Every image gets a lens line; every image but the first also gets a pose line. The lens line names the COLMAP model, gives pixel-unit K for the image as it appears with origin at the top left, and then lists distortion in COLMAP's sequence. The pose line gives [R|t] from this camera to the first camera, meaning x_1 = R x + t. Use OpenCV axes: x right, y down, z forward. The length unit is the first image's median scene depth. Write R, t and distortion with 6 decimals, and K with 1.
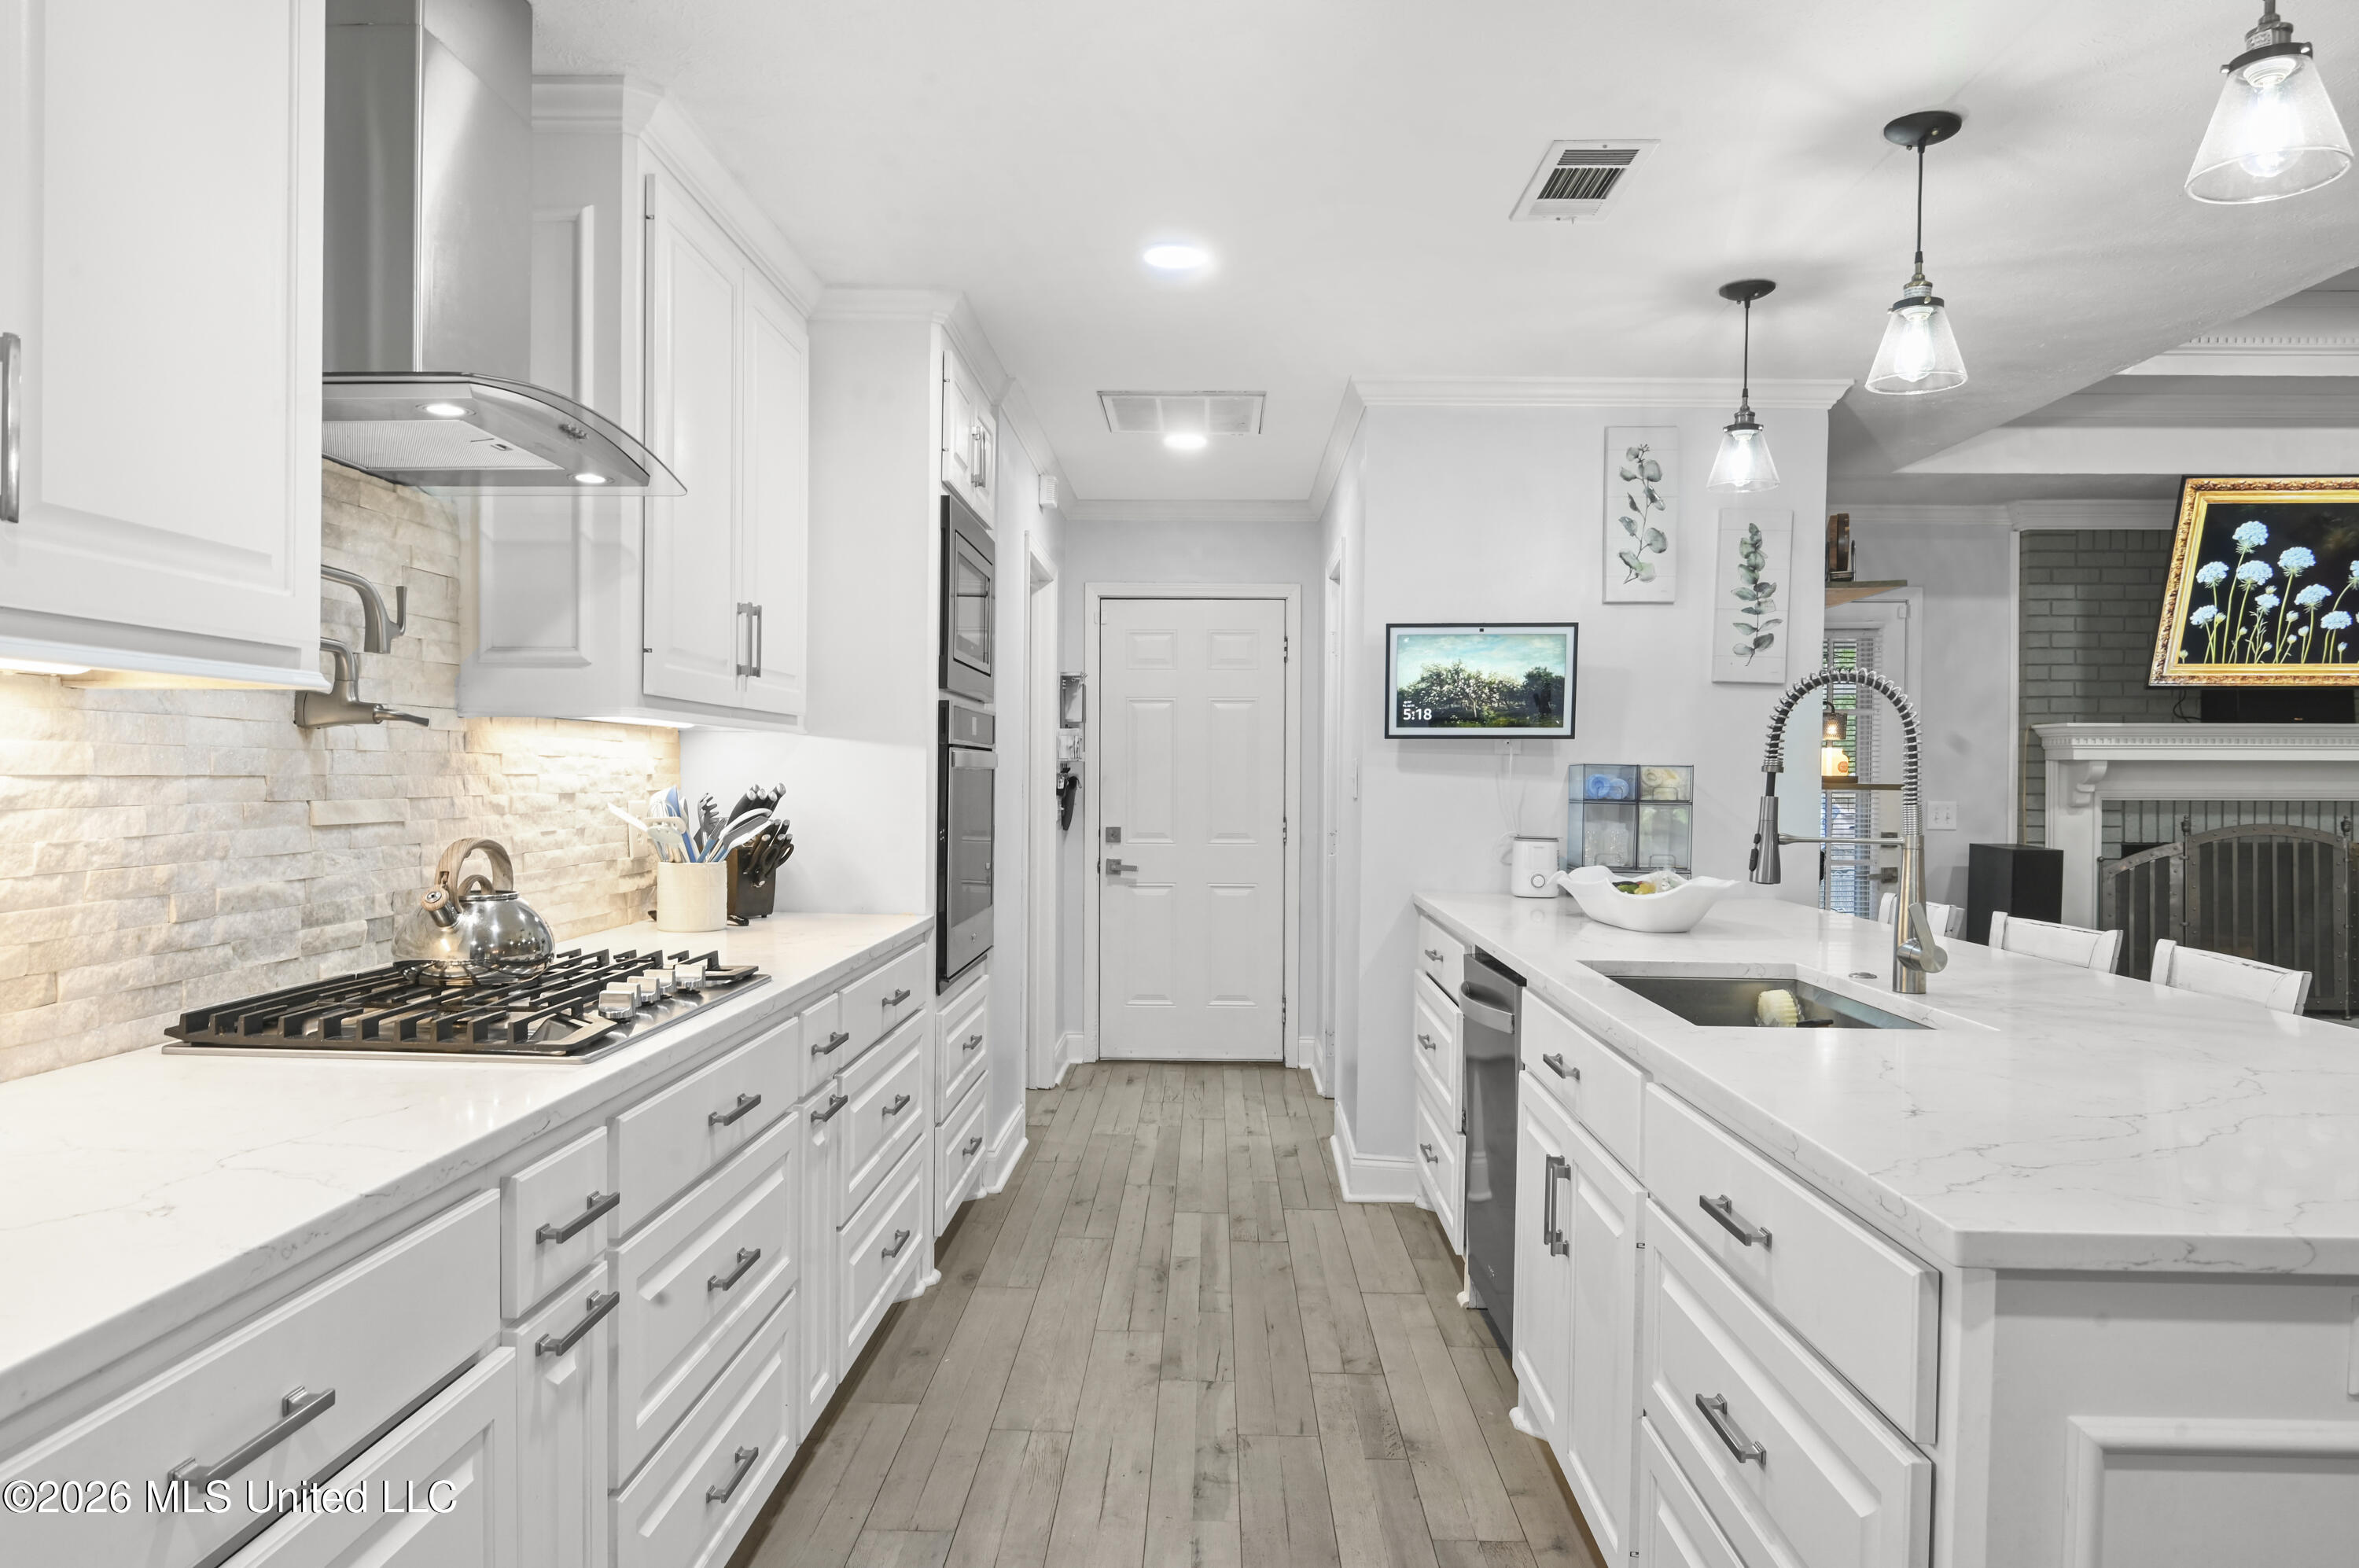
lens RADIAL K [[1479.6, 0, 1163.1], [0, 1479.6, 795.6], [0, 0, 1]] dist [-0.020847, -0.001311]
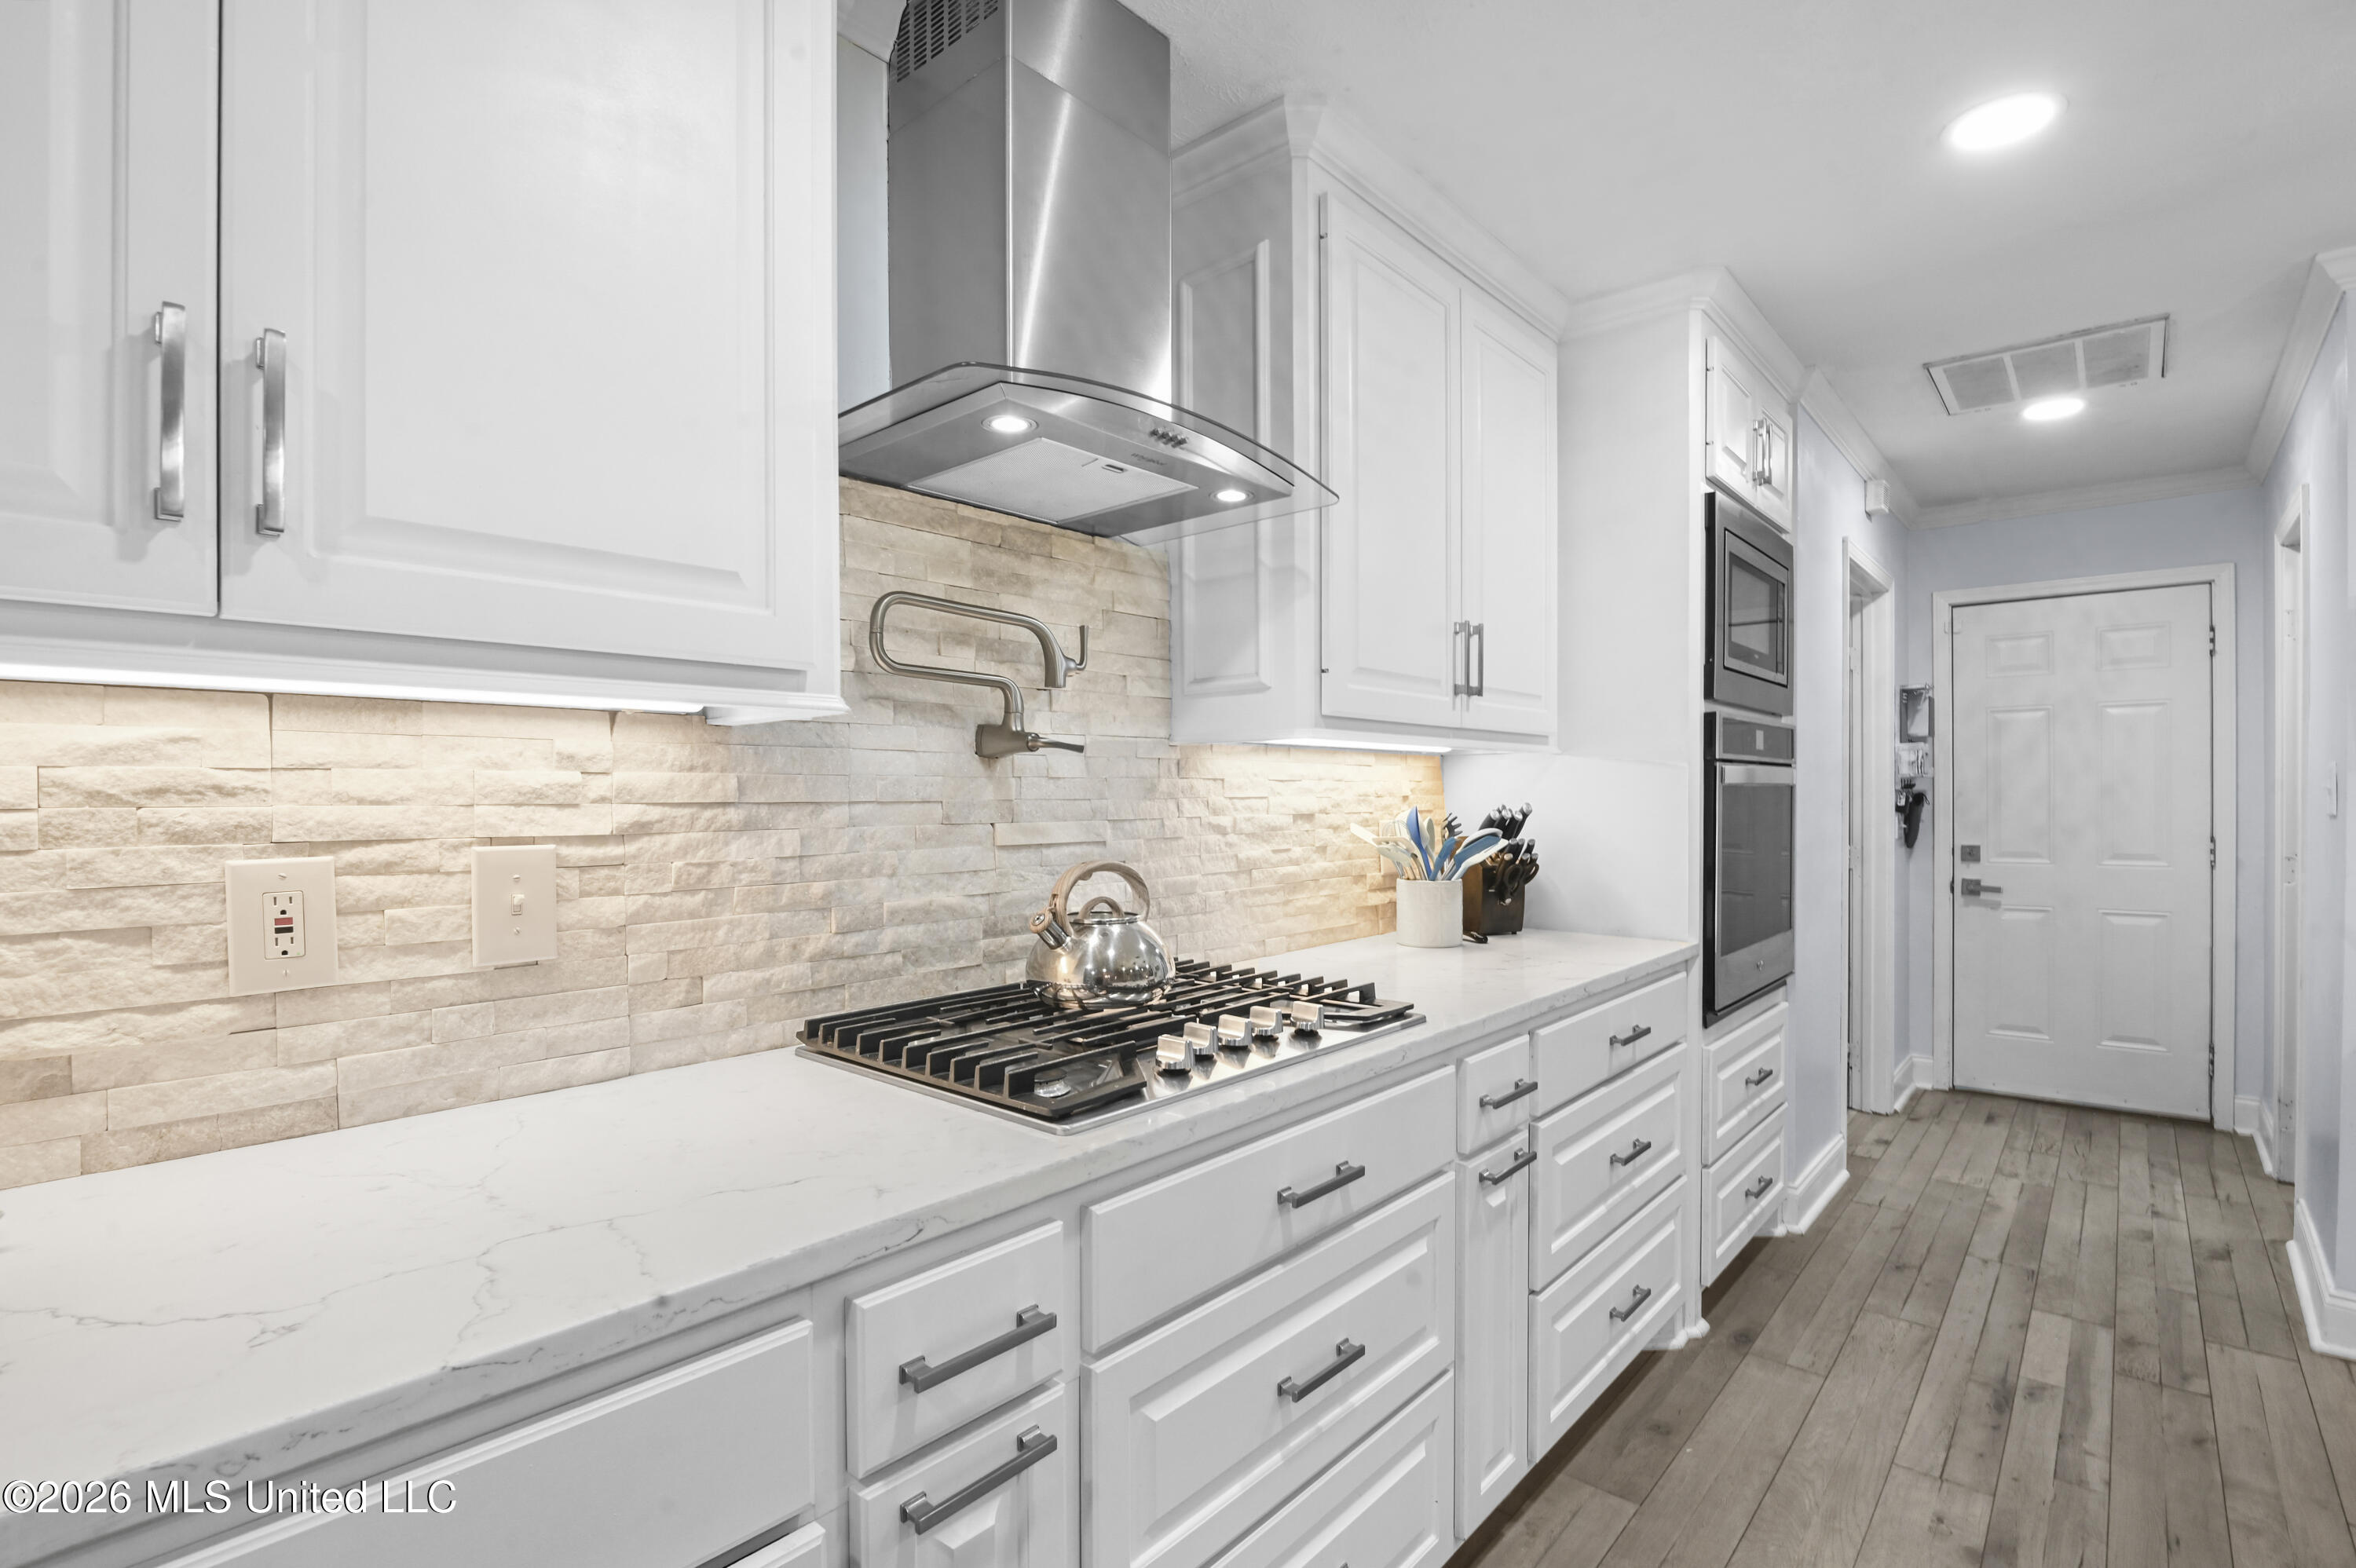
lens RADIAL K [[1091.8, 0, 1161.2], [0, 1091.8, 809.6], [0, 0, 1]] dist [-0.015923, -0.002779]
pose [[0.767199, -0.005914, -0.641382, 0.027625], [0.004124, 0.999982, -0.004288, -0.001735], [0.641396, 0.000645, 0.767210, 0.276337]]
